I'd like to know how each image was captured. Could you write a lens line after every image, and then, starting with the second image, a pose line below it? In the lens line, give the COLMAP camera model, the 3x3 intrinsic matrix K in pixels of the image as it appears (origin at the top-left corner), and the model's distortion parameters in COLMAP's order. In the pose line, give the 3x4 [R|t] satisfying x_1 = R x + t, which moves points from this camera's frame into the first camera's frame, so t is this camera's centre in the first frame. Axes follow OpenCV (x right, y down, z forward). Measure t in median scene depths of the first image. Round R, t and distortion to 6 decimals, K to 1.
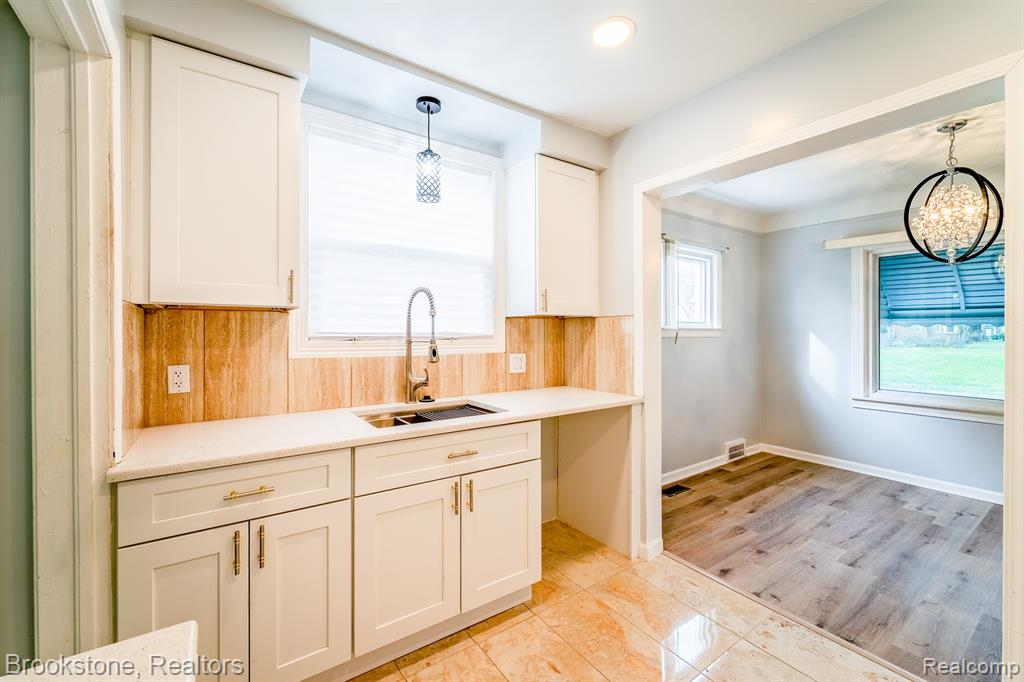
lens RADIAL K [[410.3, 0, 499.8], [0, 410.3, 332.5], [0, 0, 1]] dist [-0.002545, -0.000861]
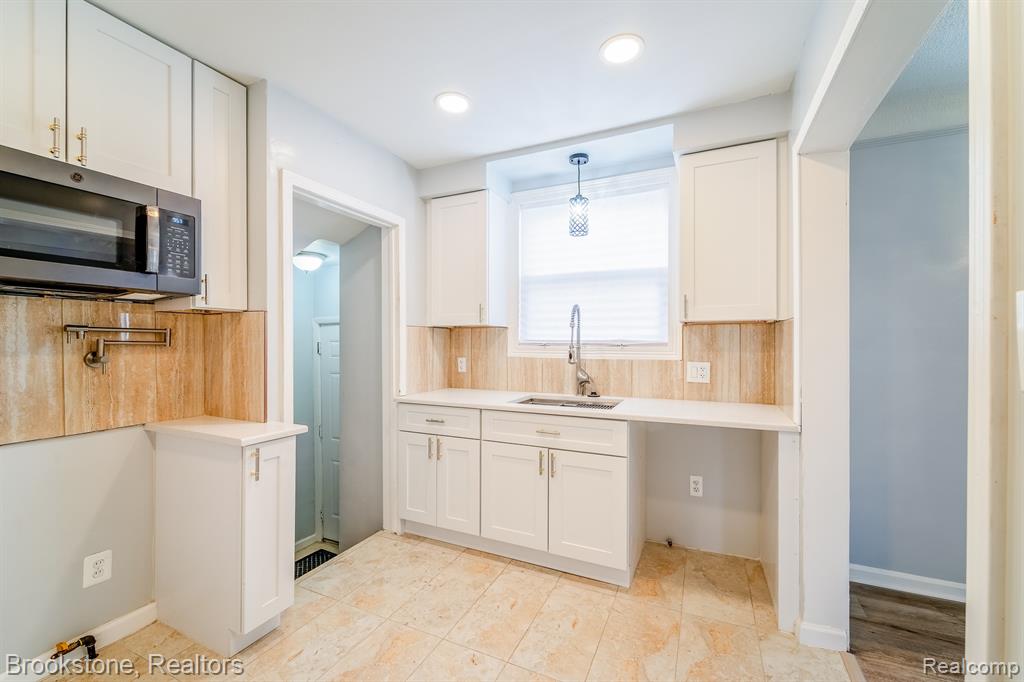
lens RADIAL K [[411.0, 0, 524.2], [0, 411.0, 342.9], [0, 0, 1]] dist [-0.000801, -0.000448]
pose [[0.529550, 0.002876, -0.848274, 0.650320], [-0.000290, 0.999995, 0.003210, 0.003832], [0.848279, -0.001454, 0.529548, 0.153268]]
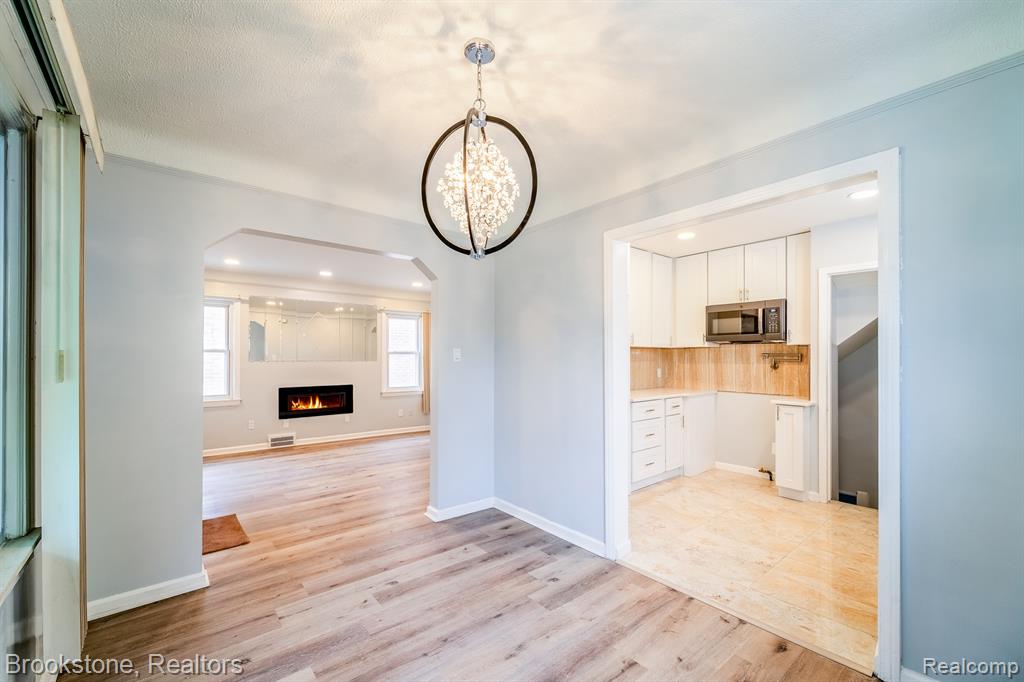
lens RADIAL K [[428.3, 0, 503.9], [0, 428.3, 355.2], [0, 0, 1]] dist [-0.000832, -0.000349]
pose [[-0.993612, -0.000461, -0.112850, 1.030627], [-0.000266, 0.999998, -0.001751, -0.010435], [0.112851, -0.001709, -0.993610, 1.535724]]
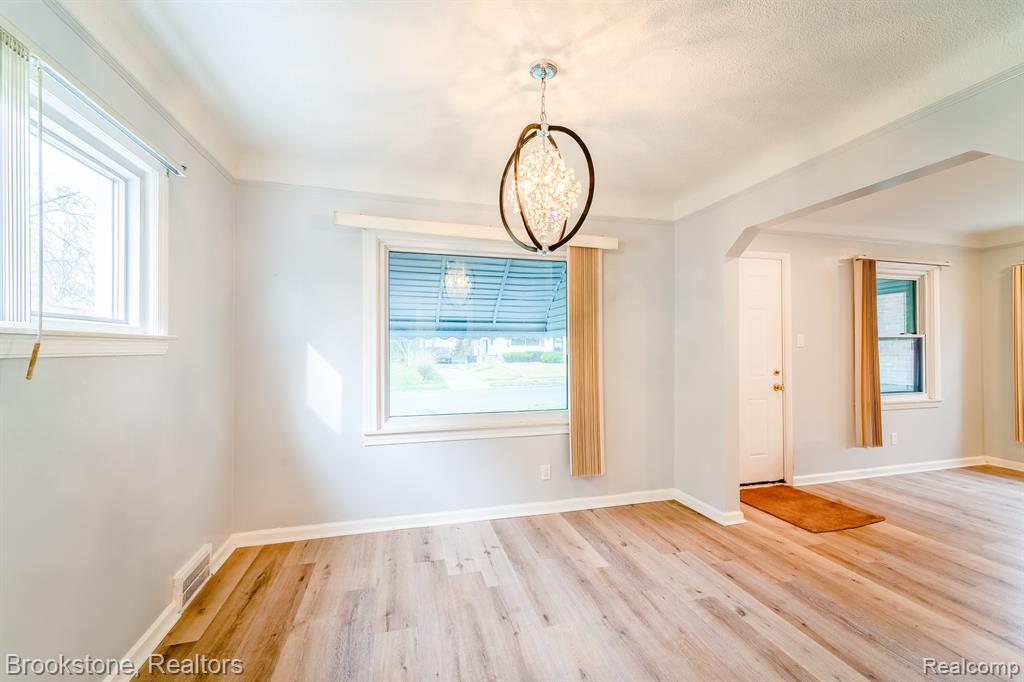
lens RADIAL K [[423.0, 0, 517.1], [0, 423.0, 345.4], [0, 0, 1]] dist [0.000190, -0.000234]
pose [[0.305377, 0.002692, 0.952228, 0.313146], [0.003715, 0.999985, -0.004019, 0.005622], [-0.952224, 0.004765, 0.305362, 0.727776]]
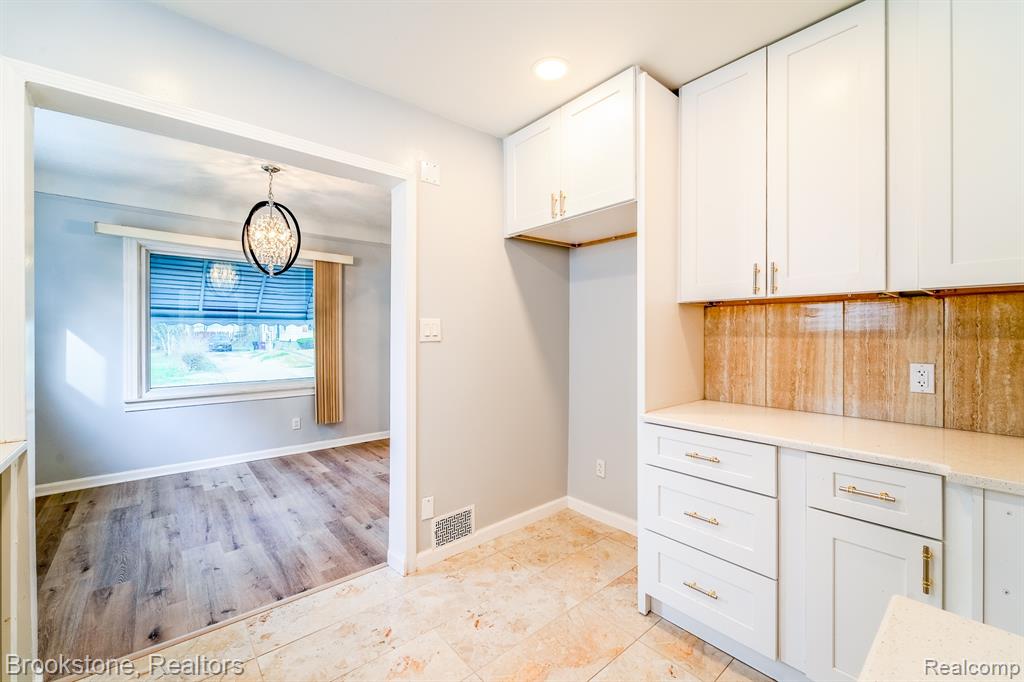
lens RADIAL K [[428.1, 0, 526.8], [0, 428.1, 332.8], [0, 0, 1]] dist [-0.001962, -0.000993]
pose [[-0.135637, -0.001288, 0.990758, -0.296913], [0.000325, 0.999999, 0.001345, 0.006925], [-0.990759, 0.000504, -0.135637, 0.348018]]
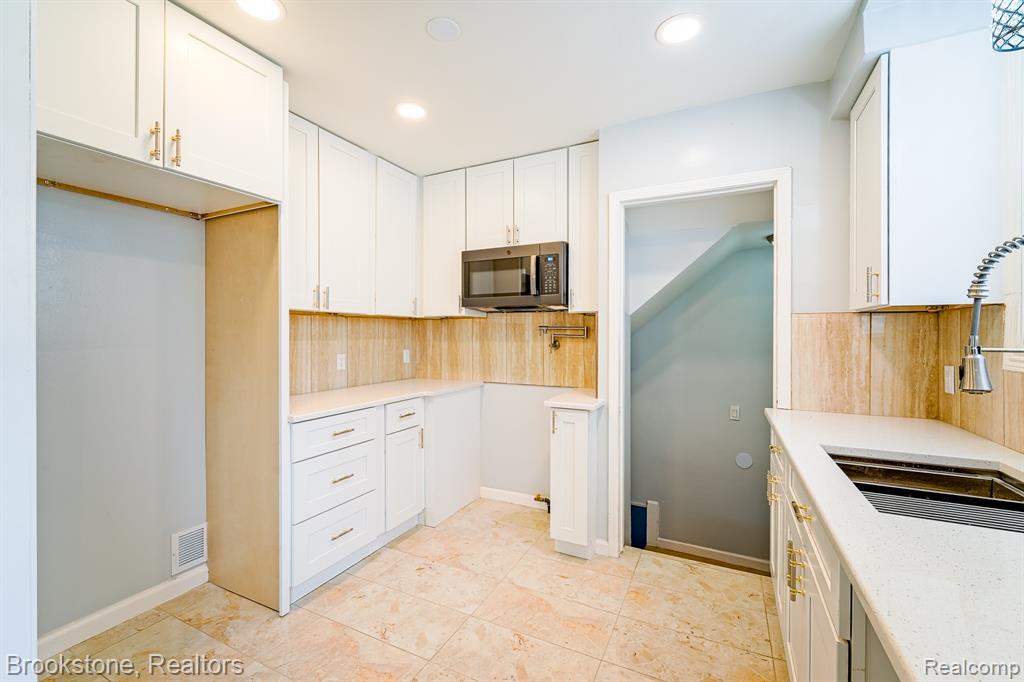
lens RADIAL K [[433.1, 0, 504.8], [0, 433.1, 337.1], [0, 0, 1]] dist [-0.000443, -0.000071]
pose [[-0.869324, 0.003979, -0.494227, 0.452141], [-0.000102, 0.999966, 0.008230, -0.000223], [0.494243, 0.007204, -0.869294, 0.903405]]
